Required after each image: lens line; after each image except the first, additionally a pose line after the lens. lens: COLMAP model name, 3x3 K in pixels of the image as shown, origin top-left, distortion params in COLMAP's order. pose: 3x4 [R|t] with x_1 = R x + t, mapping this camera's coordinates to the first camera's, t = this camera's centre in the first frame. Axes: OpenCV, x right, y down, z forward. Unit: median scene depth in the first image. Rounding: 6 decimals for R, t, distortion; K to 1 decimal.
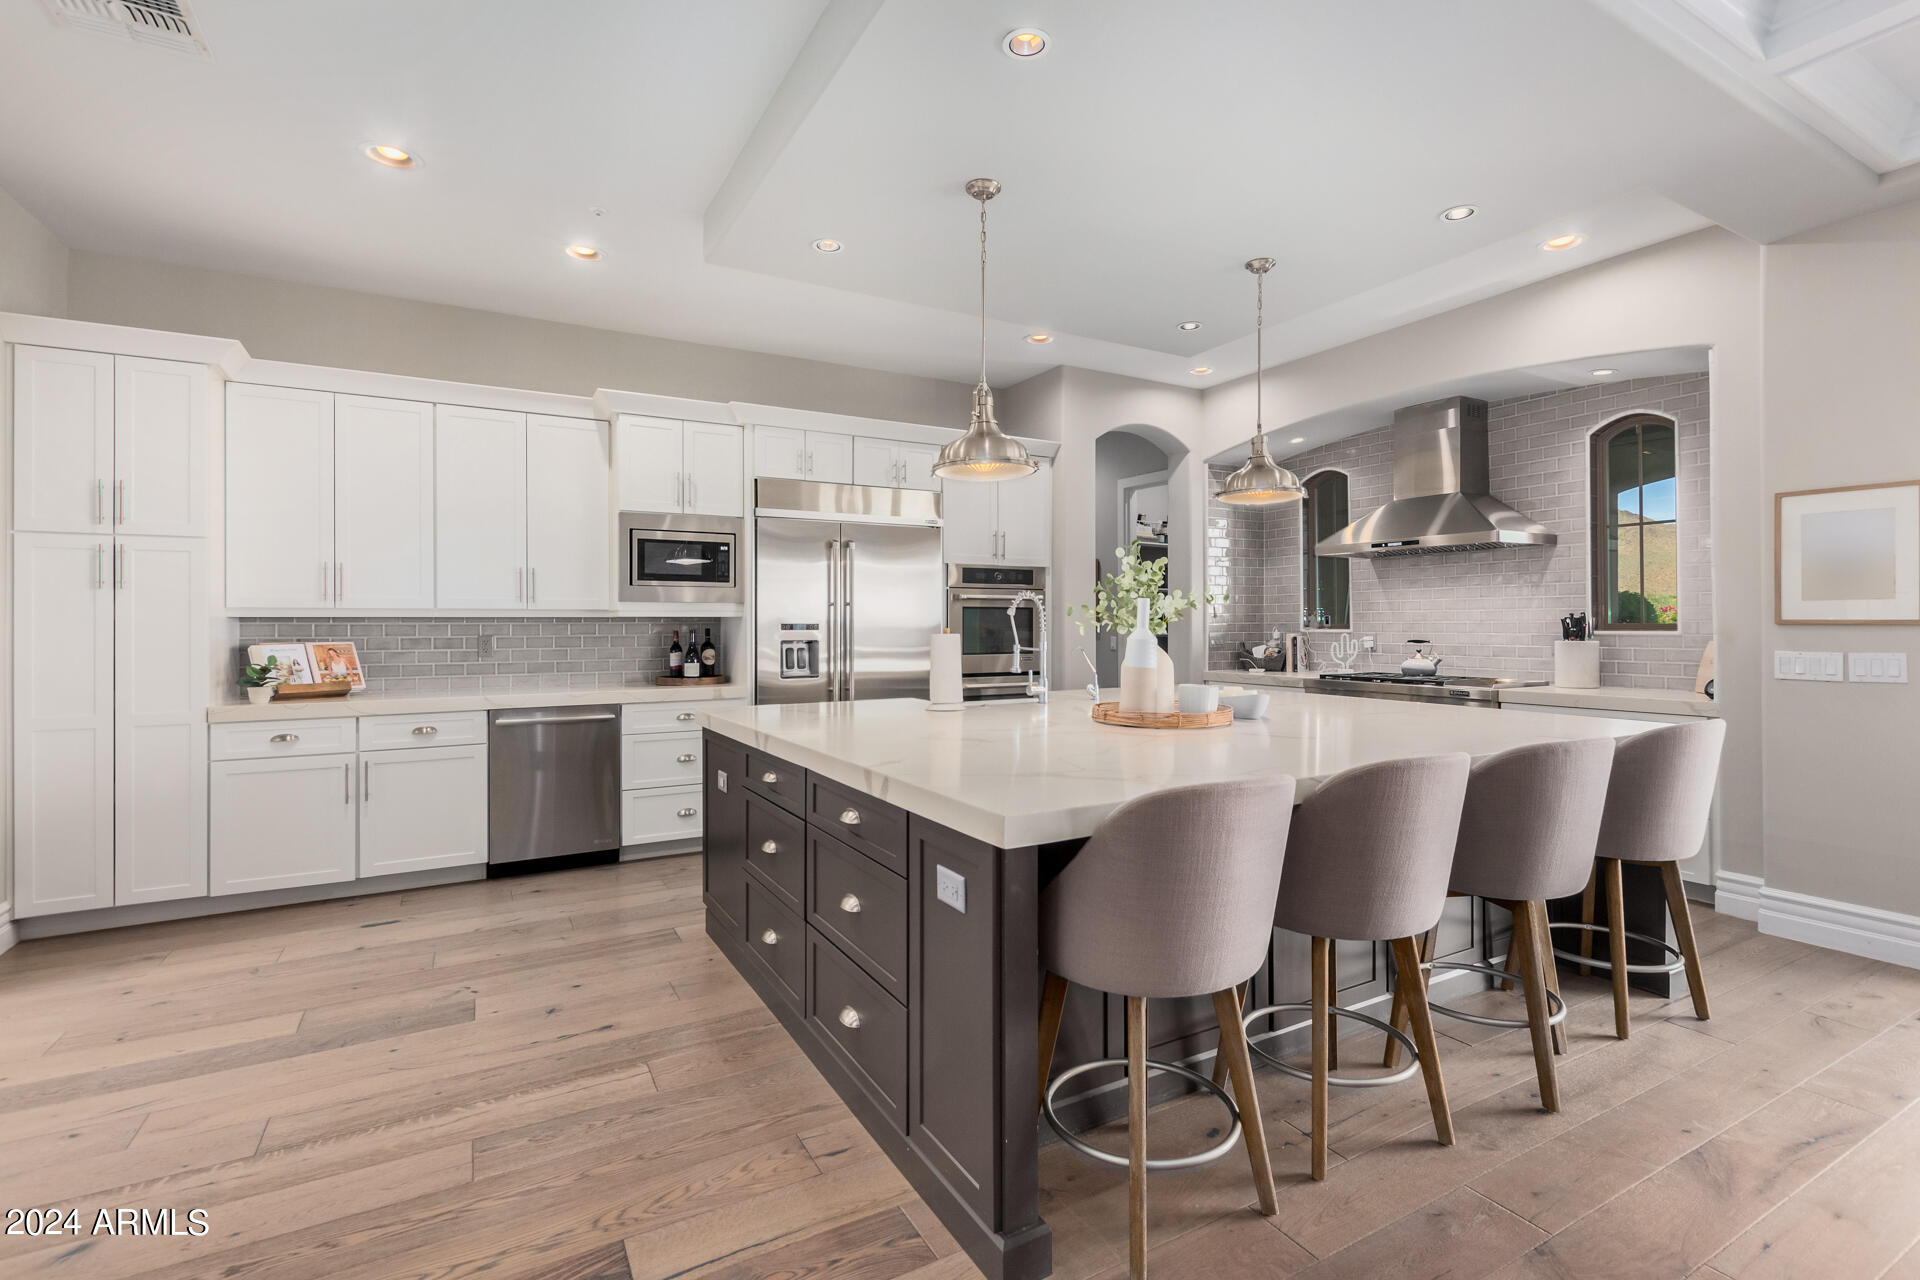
lens RADIAL K [[885.4, 0, 974.1], [0, 885.4, 634.7], [0, 0, 1]] dist [0.009248, -0.006098]
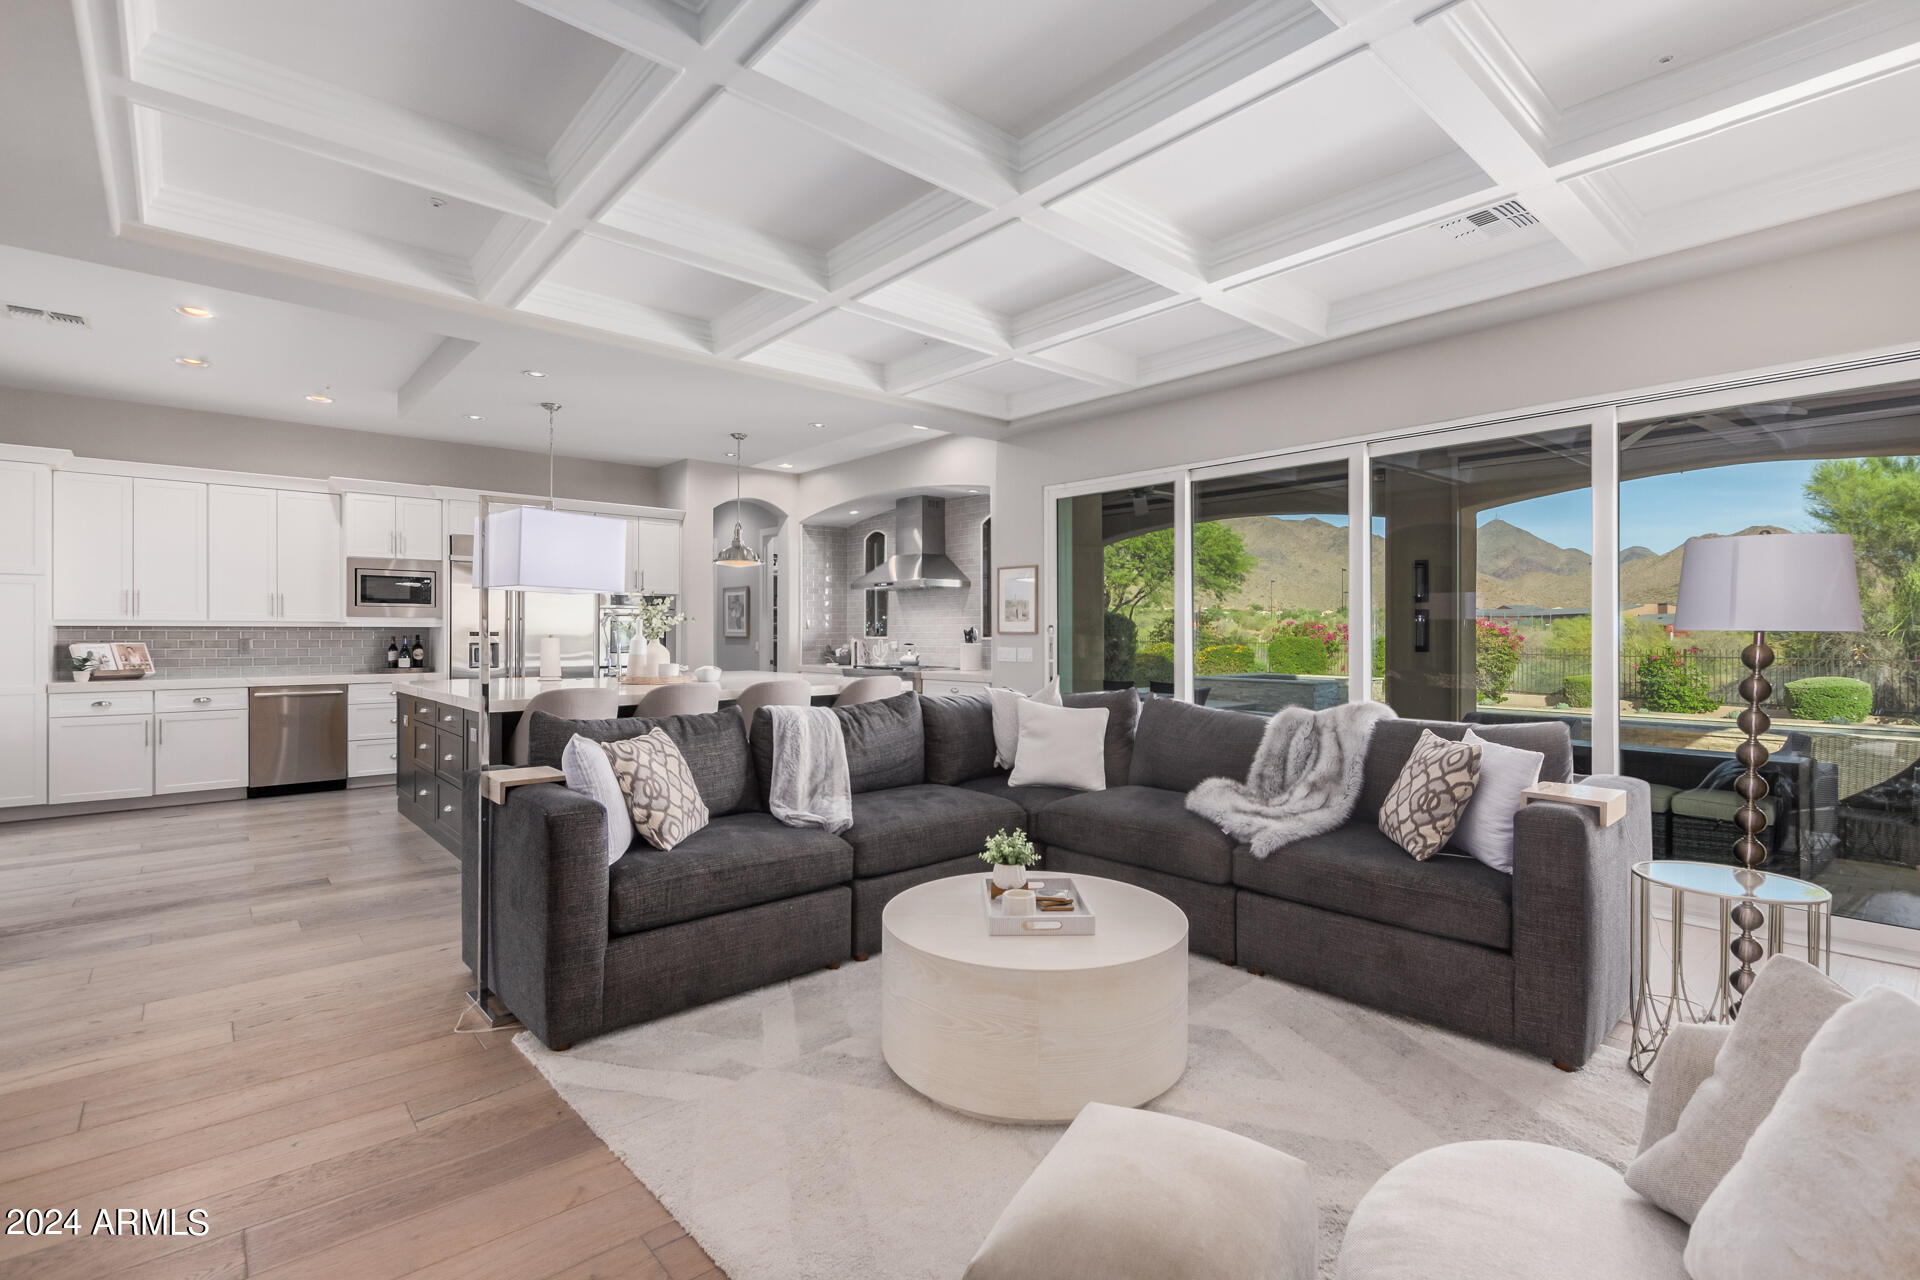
lens RADIAL K [[885.4, 0, 971.9], [0, 885.4, 643.3], [0, 0, 1]] dist [0.009248, -0.006098]
pose [[0.979277, 0.001057, 0.202523, 0.332196], [-0.000603, 0.999997, -0.002305, 0.010879], [-0.202525, 0.002135, 0.979275, -0.689071]]
